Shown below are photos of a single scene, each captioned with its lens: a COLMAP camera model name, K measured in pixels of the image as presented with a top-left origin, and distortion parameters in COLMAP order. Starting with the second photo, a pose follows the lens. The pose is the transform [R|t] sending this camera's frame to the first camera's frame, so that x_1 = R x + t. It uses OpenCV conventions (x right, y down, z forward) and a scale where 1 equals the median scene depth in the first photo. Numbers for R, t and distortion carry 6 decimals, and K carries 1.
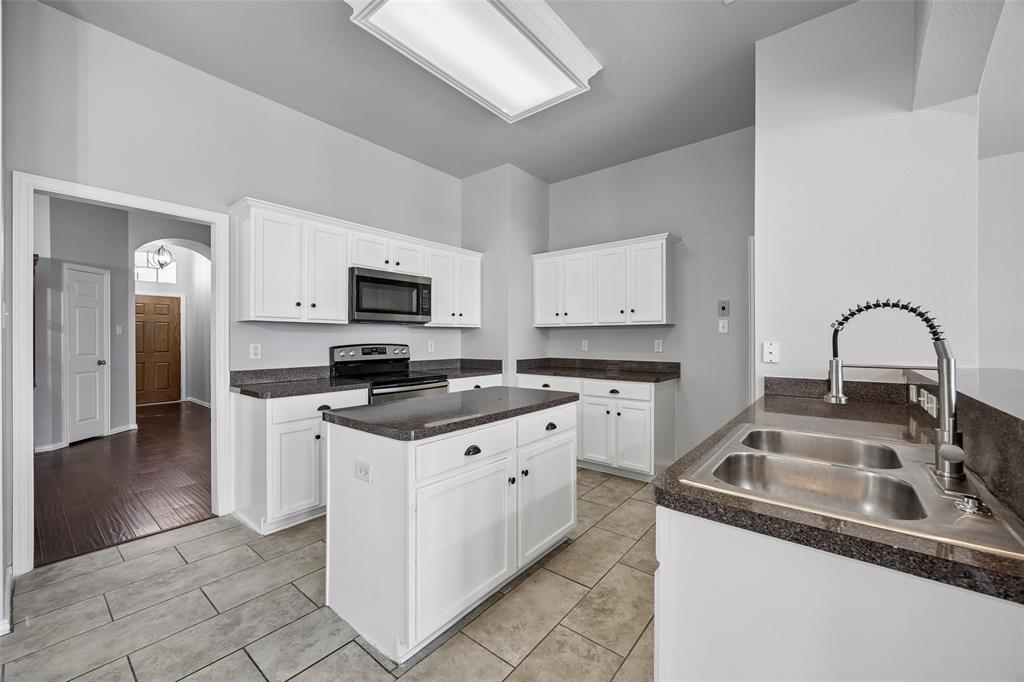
lens RADIAL K [[403.2, 0, 511.6], [0, 403.2, 338.7], [0, 0, 1]] dist [0.001403, 0.000122]
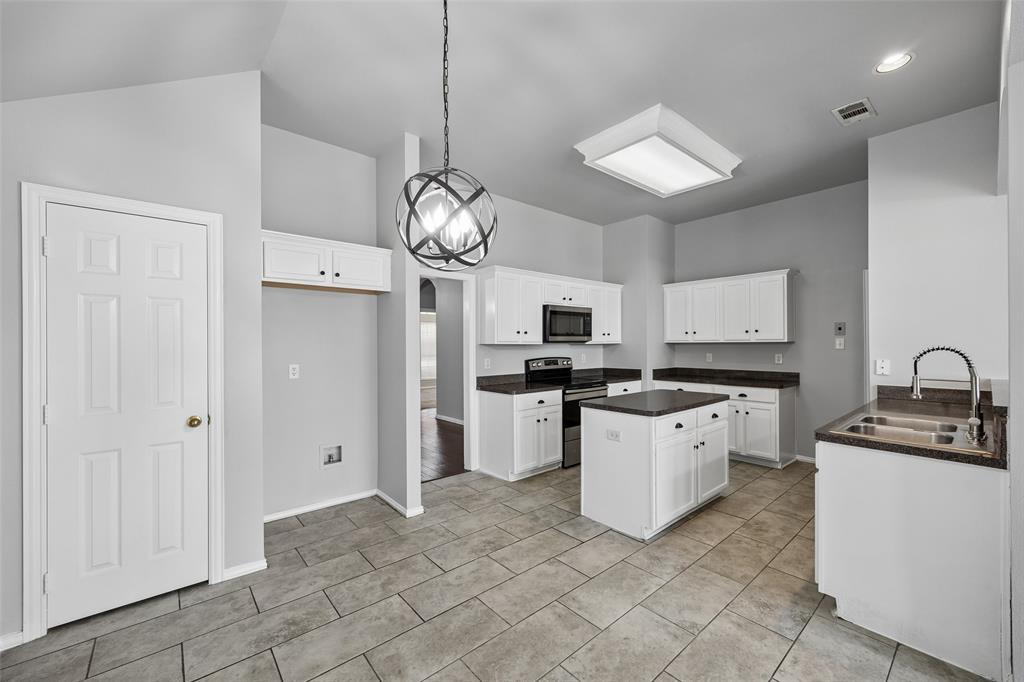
lens RADIAL K [[405.2, 0, 509.3], [0, 405.2, 343.2], [0, 0, 1]] dist [0.001399, -0.000127]
pose [[0.982738, -0.005452, -0.184922, -0.234722], [0.005083, 0.999984, -0.002470, -0.034380], [0.184933, 0.001487, 0.982750, -0.397268]]
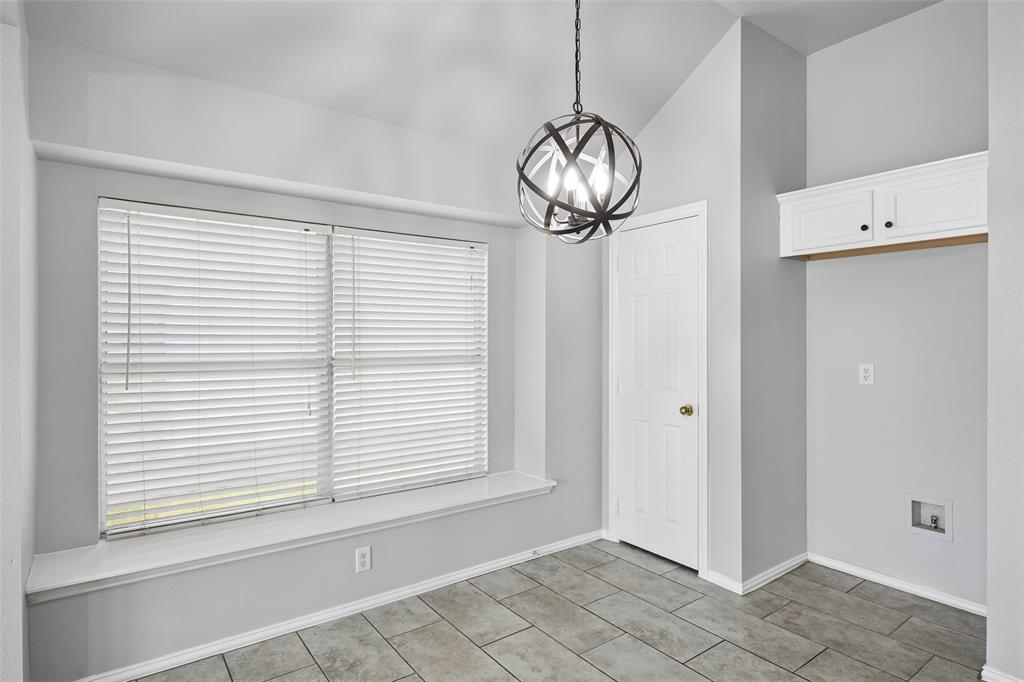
lens RADIAL K [[547.9, 0, 512.0], [0, 547.9, 341.0], [0, 0, 1]] dist [-0.002109, -0.000314]
pose [[-0.252629, 0.004173, -0.967554, 0.093434], [-0.001166, 0.999989, 0.004617, -0.030508], [0.967562, 0.002295, -0.252622, 0.089819]]
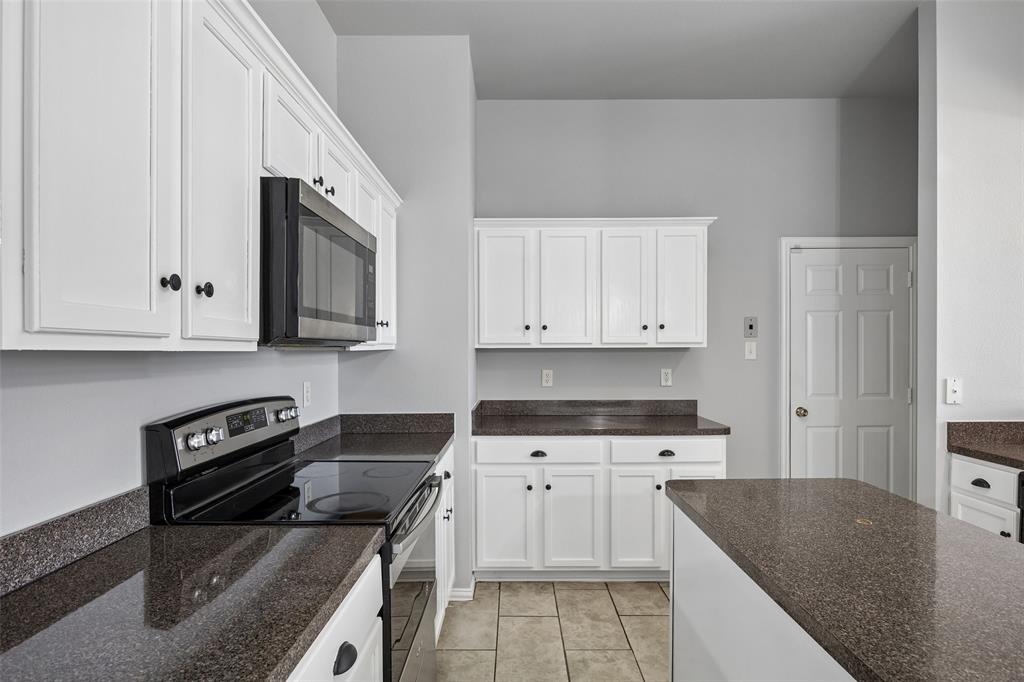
lens RADIAL K [[543.1, 0, 517.9], [0, 543.1, 354.5], [0, 0, 1]] dist [-0.001947, -0.000774]
pose [[0.777294, -0.007747, 0.629090, -0.475990], [0.003169, 0.999960, 0.008399, -0.033934], [-0.629129, -0.004535, 0.777287, 0.487937]]
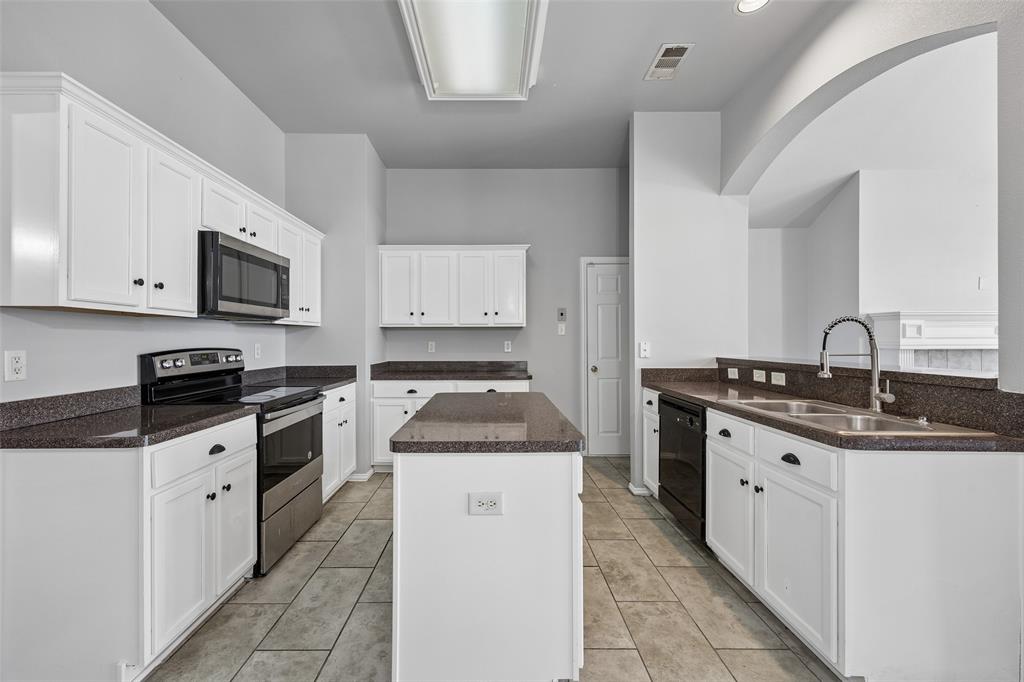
lens RADIAL K [[422.5, 0, 495.4], [0, 422.5, 338.5], [0, 0, 1]] dist [0.004135, 0.000135]
pose [[0.775069, 0.000665, 0.631876, -0.426436], [0.002051, 0.999992, -0.003568, 0.000495], [-0.631873, 0.004061, 0.775061, 0.158710]]
